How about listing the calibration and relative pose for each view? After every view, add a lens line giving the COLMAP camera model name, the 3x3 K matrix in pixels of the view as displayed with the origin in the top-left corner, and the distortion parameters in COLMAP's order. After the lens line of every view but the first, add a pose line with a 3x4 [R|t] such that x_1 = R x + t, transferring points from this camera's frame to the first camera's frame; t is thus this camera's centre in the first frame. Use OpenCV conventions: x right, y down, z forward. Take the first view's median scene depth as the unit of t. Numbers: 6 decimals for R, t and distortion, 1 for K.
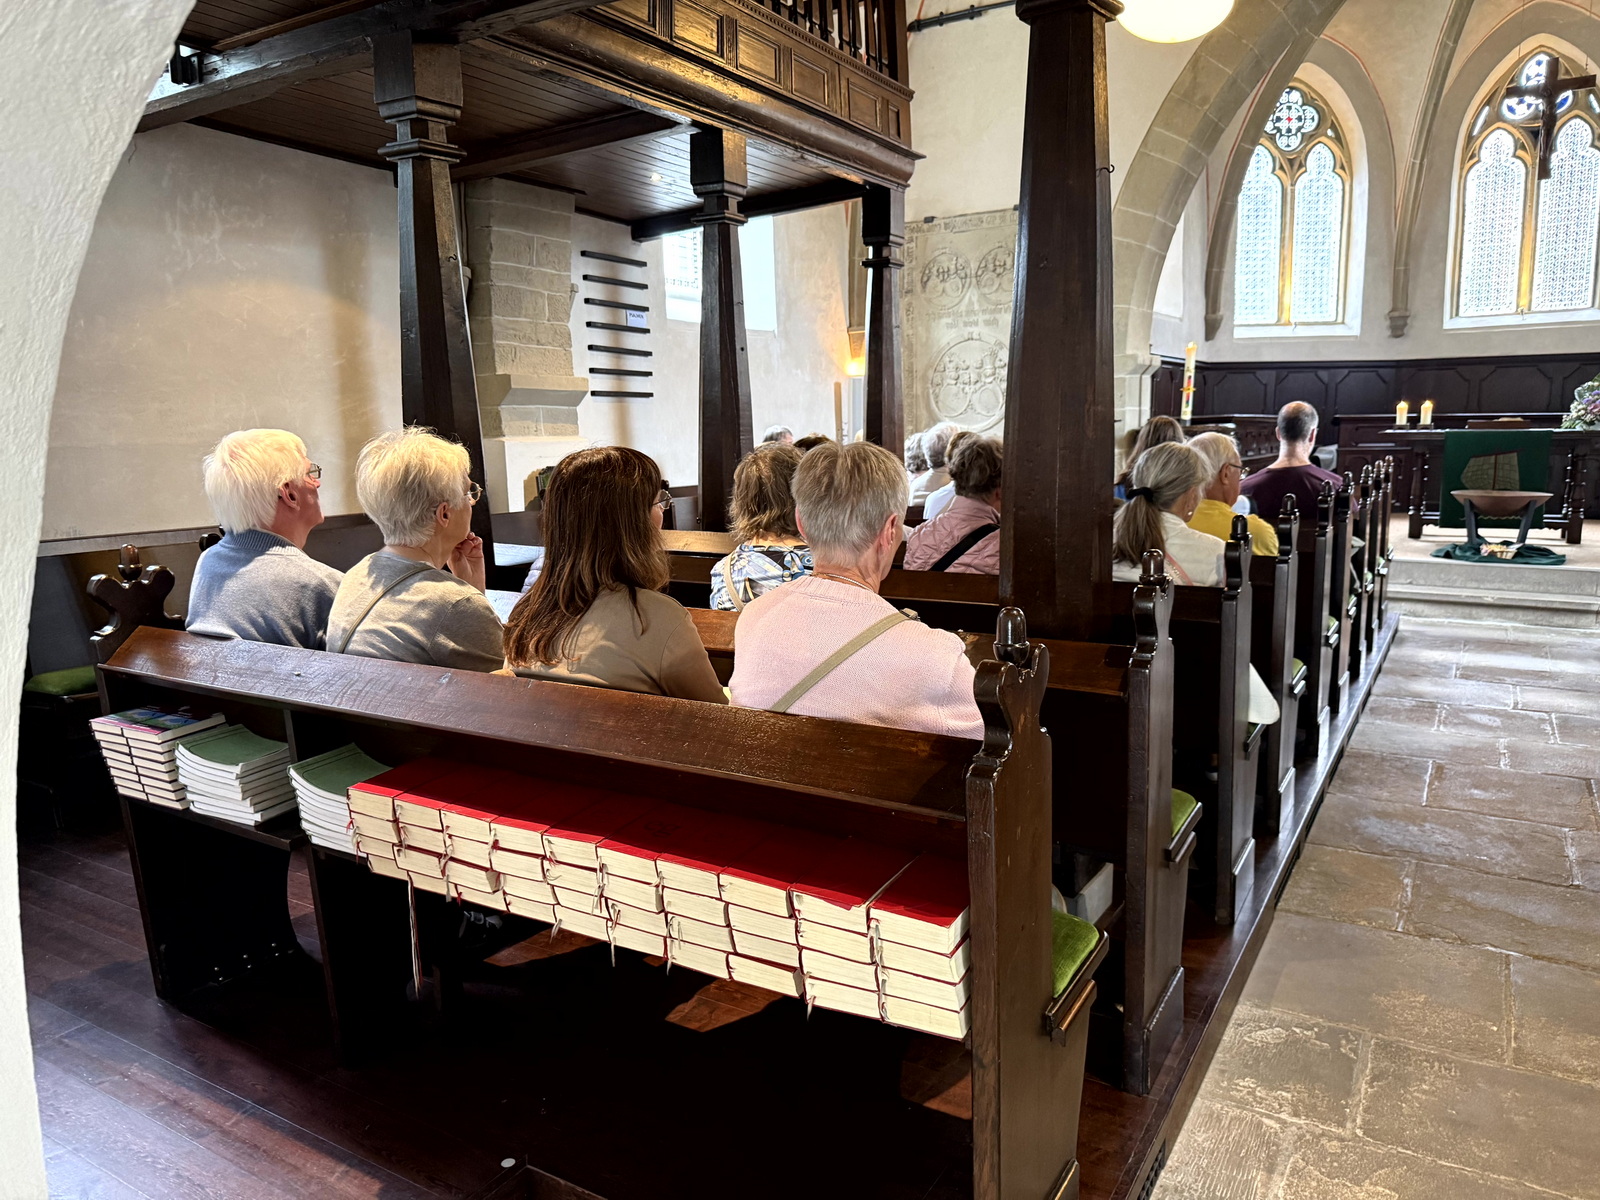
lens RADIAL K [[1146.0, 0, 798.8], [0, 1146.0, 598.7], [0, 0, 1]] dist [0.022375, -0.023363]
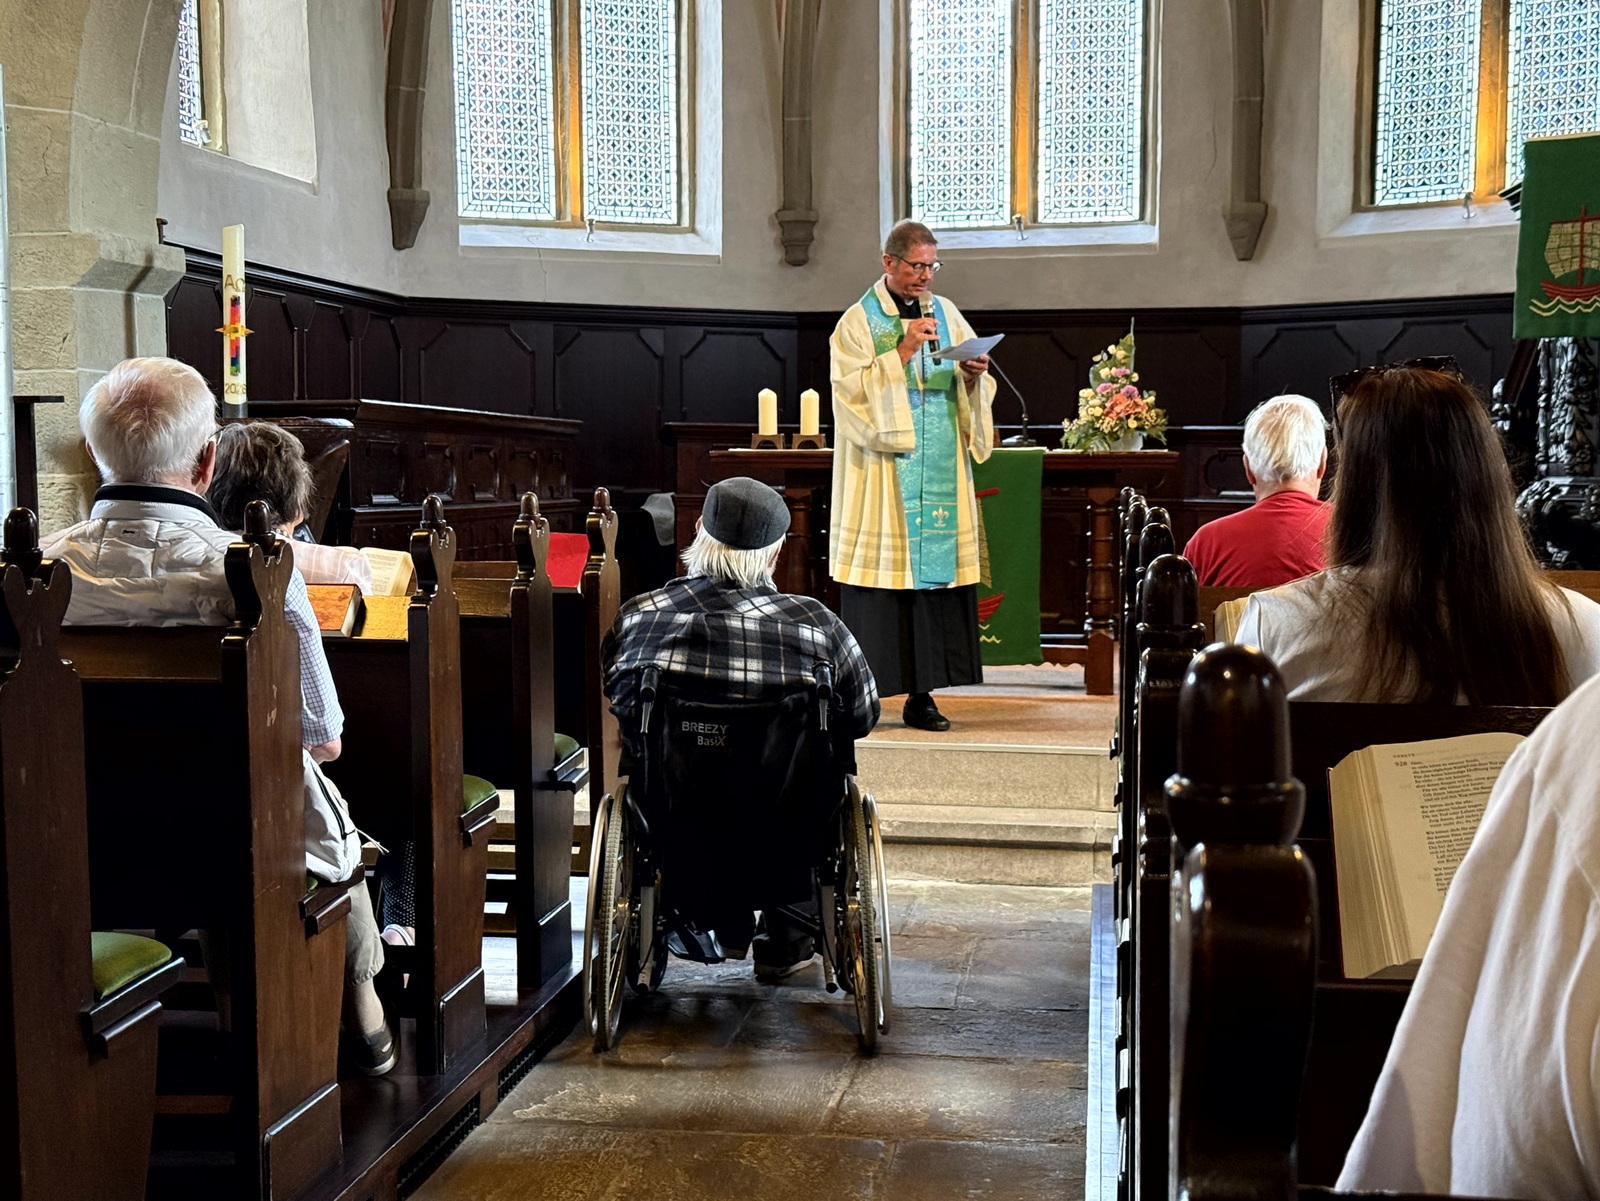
lens RADIAL K [[2414.1, 0, 802.2], [0, 2414.1, 584.5], [0, 0, 1]] dist [0.168801, 0.000000]
pose [[0.918149, -0.001671, 0.396232, 0.134473], [0.042424, 0.994657, -0.094110, -0.003548], [-0.393958, 0.103217, 0.913314, 0.111533]]
